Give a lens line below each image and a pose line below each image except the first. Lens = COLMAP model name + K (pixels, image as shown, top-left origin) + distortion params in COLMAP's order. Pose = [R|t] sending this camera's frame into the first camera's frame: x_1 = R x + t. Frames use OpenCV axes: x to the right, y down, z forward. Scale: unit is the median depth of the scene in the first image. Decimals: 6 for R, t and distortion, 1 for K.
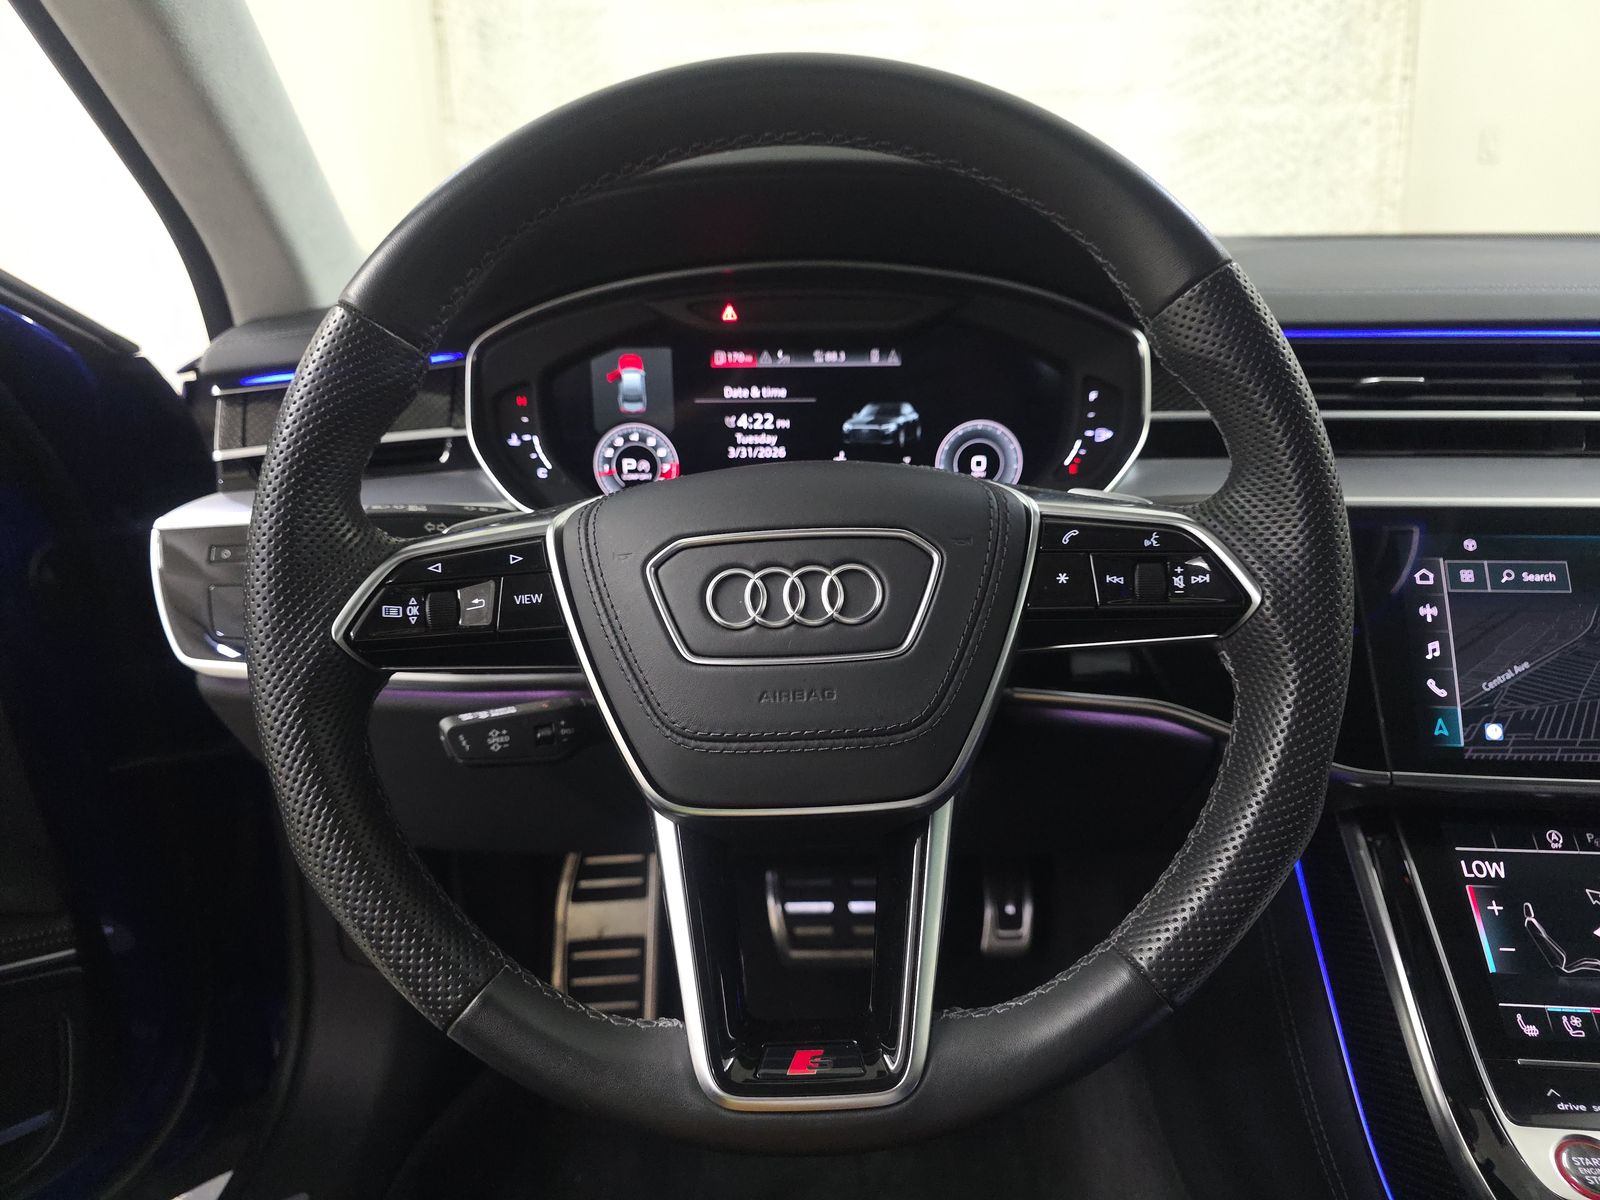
lens RADIAL K [[1080.1, 0, 800.4], [0, 1080.1, 604.3], [0, 0, 1]] dist [0.030623, -0.026403]
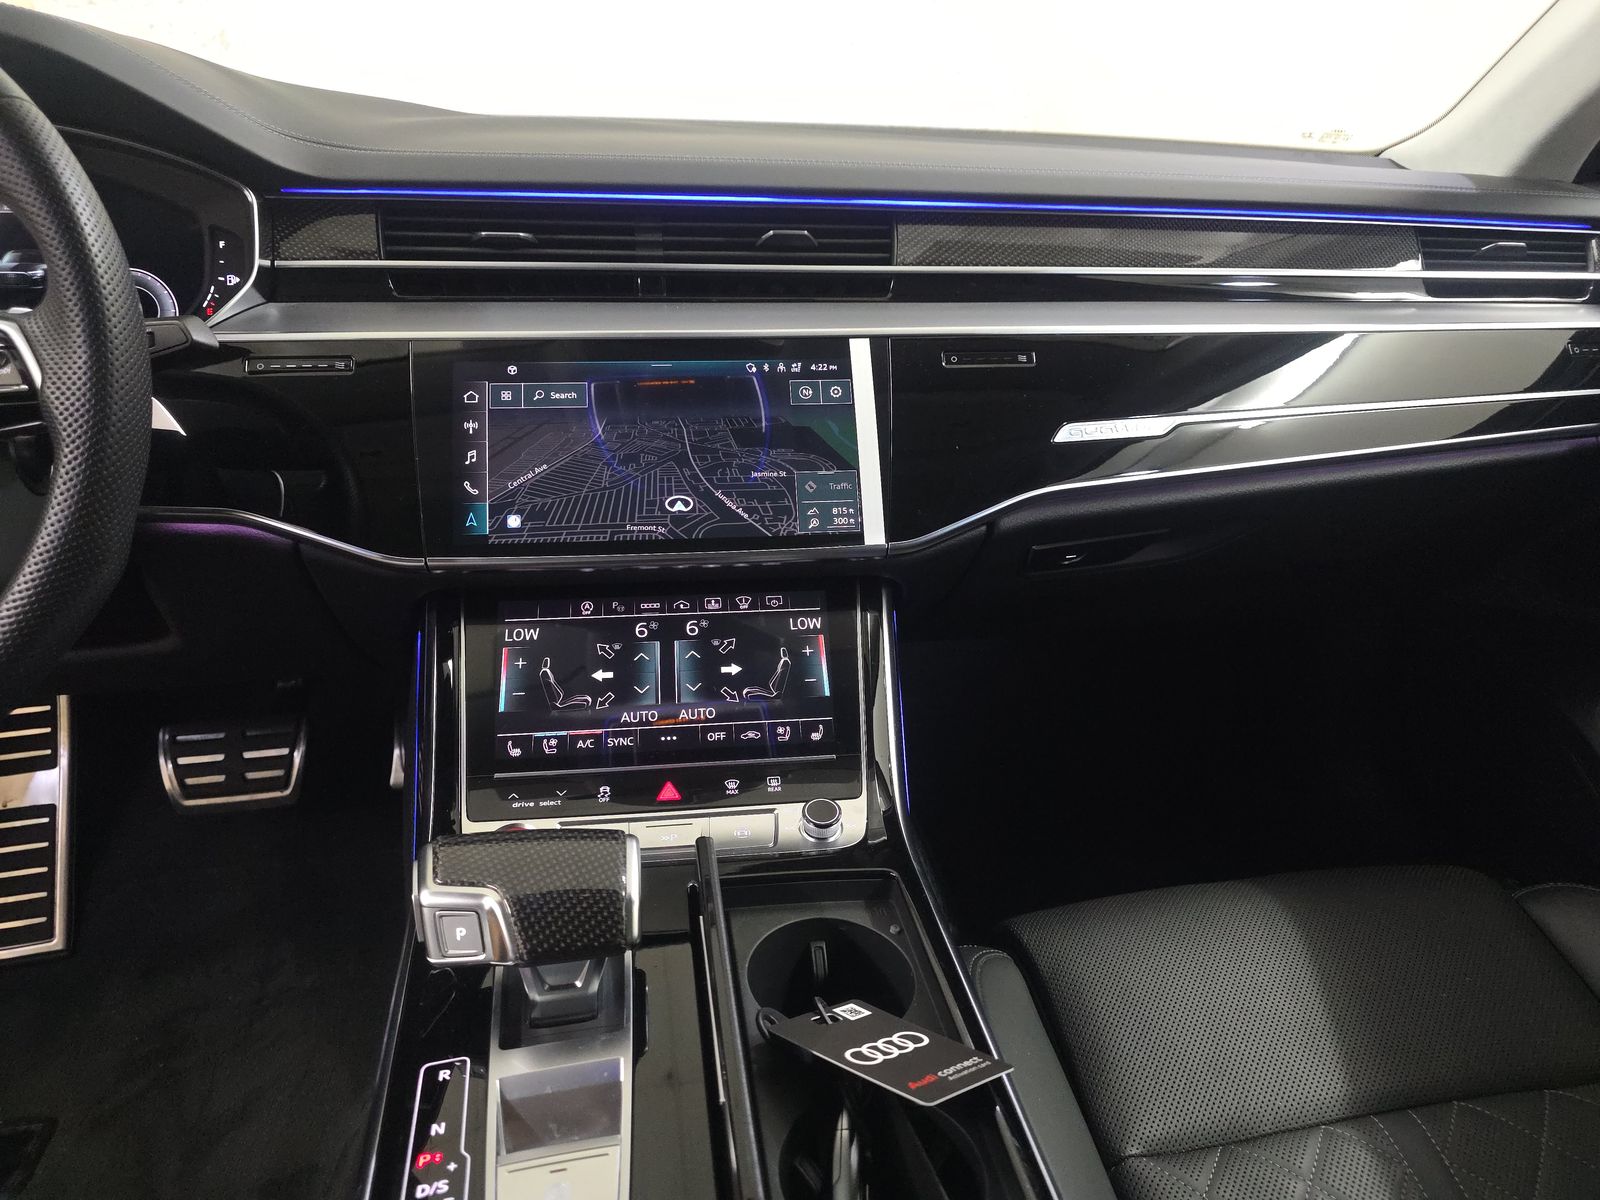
lens RADIAL K [[1080.1, 0, 800.7], [0, 1080.1, 590.4], [0, 0, 1]] dist [0.030623, -0.026403]
pose [[0.979791, -0.052101, 0.193118, 0.700616], [0.039223, 0.996781, 0.069920, 0.119825], [-0.196139, -0.060932, 0.978681, -0.255932]]
